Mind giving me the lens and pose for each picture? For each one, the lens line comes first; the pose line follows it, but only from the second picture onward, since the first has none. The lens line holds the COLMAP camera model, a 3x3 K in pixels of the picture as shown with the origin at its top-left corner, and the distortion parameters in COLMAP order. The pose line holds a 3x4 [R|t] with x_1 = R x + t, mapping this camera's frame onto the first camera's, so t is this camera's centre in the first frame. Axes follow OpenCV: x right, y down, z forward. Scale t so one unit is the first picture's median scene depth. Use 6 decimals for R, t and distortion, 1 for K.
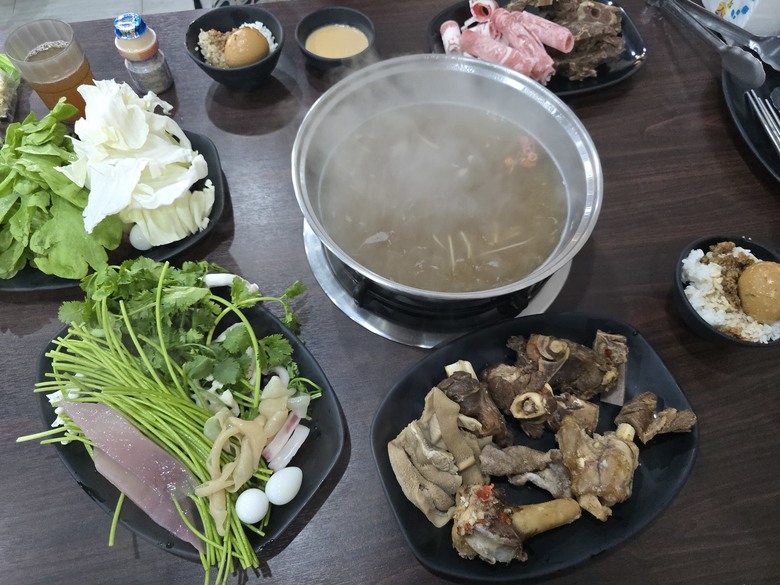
lens RADIAL K [[536.6, 0, 393.2], [0, 536.6, 288.7], [0, 0, 1]] dist [0.006386, 0.001644]
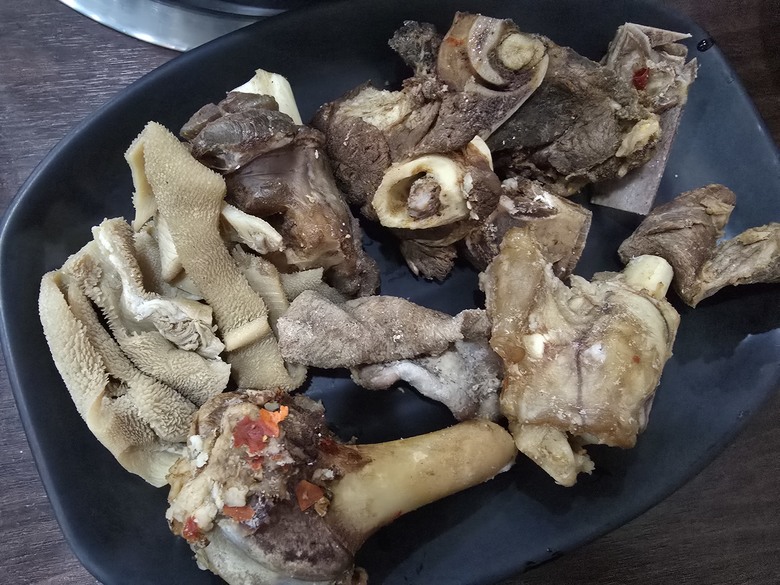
lens RADIAL K [[313.4, 0, 385.3], [0, 313.4, 290.3], [0, 0, 1]] dist [-0.001013, 0.000144]
pose [[0.996734, 0.044834, 0.067172, 0.217182], [-0.065408, 0.936024, 0.345805, 0.208243], [-0.047371, -0.349069, 0.935899, 0.784676]]
